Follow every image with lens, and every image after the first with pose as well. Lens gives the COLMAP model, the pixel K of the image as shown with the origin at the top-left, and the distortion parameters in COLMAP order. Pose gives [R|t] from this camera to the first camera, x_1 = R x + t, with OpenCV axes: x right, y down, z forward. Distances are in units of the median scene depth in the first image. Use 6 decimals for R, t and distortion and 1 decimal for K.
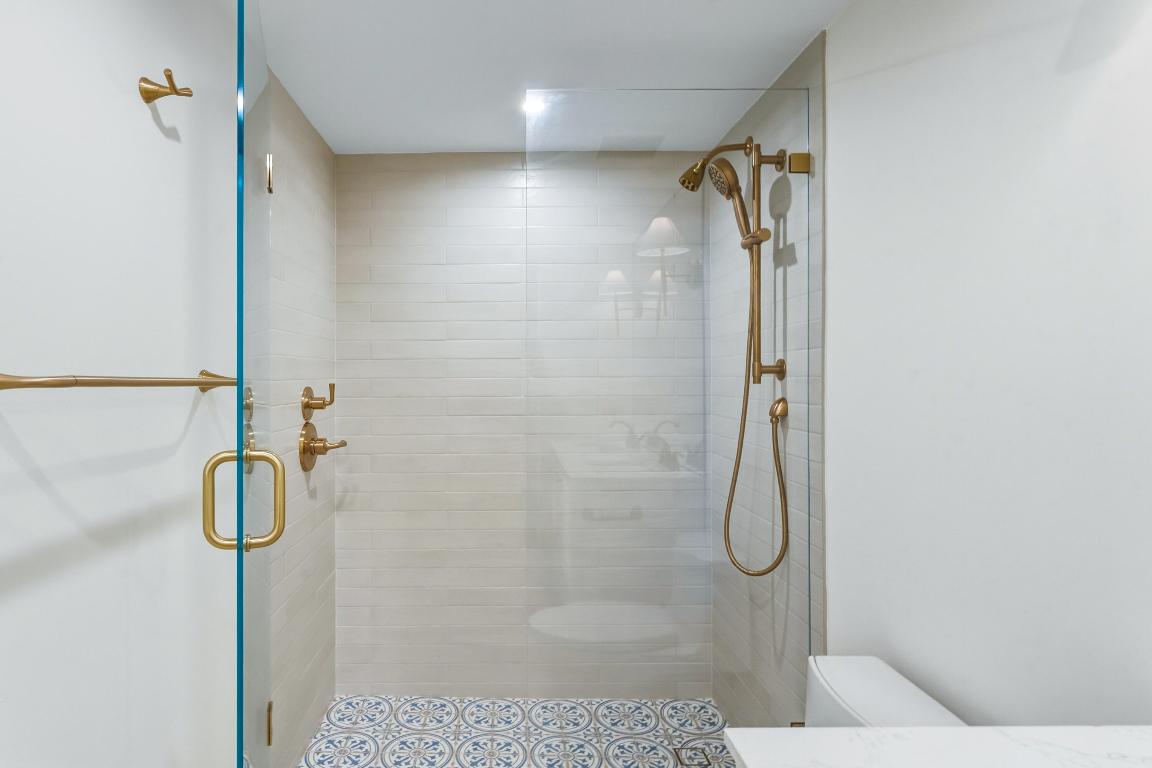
lens RADIAL K [[462.7, 0, 575.0], [0, 462.7, 348.7], [0, 0, 1]] dist [-0.001977, -0.000085]
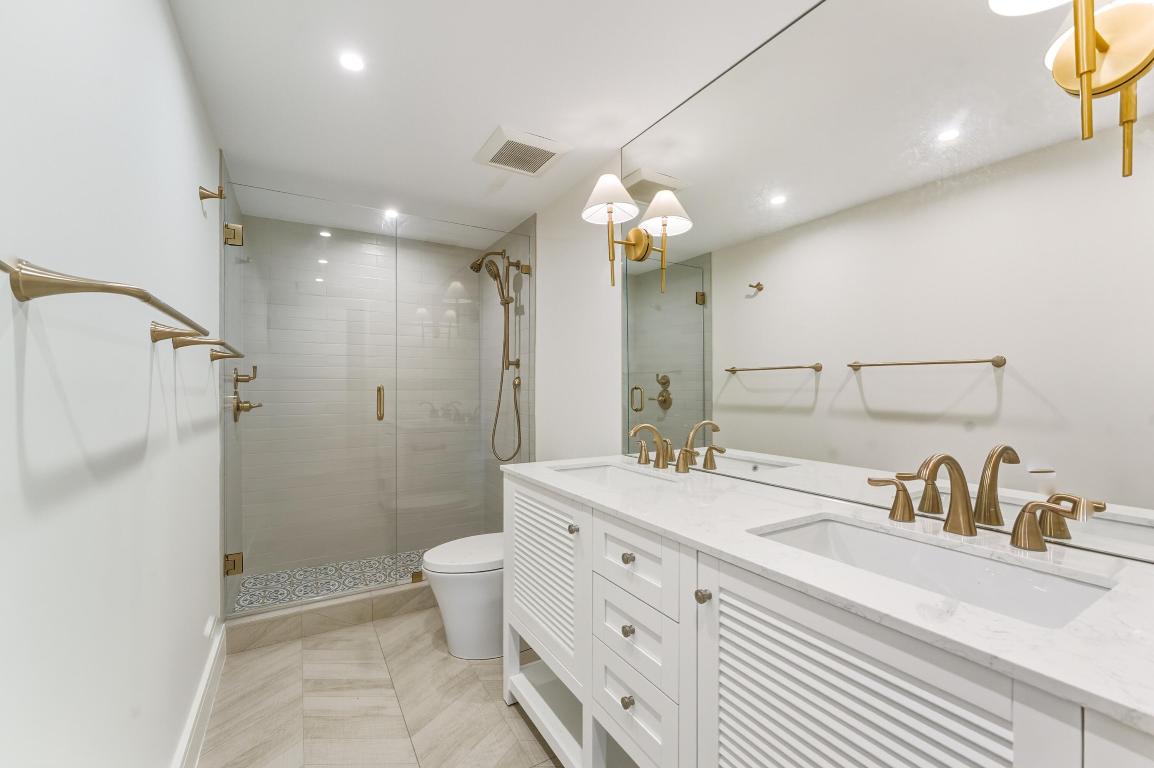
lens RADIAL K [[467.6, 0, 577.0], [0, 467.6, 384.0], [0, 0, 1]] dist [-0.000385, 0.000050]
pose [[0.855421, 0.004913, 0.517909, -0.428496], [-0.003341, 0.999987, -0.003968, 0.144686], [-0.517922, 0.001664, 0.855426, -0.966298]]
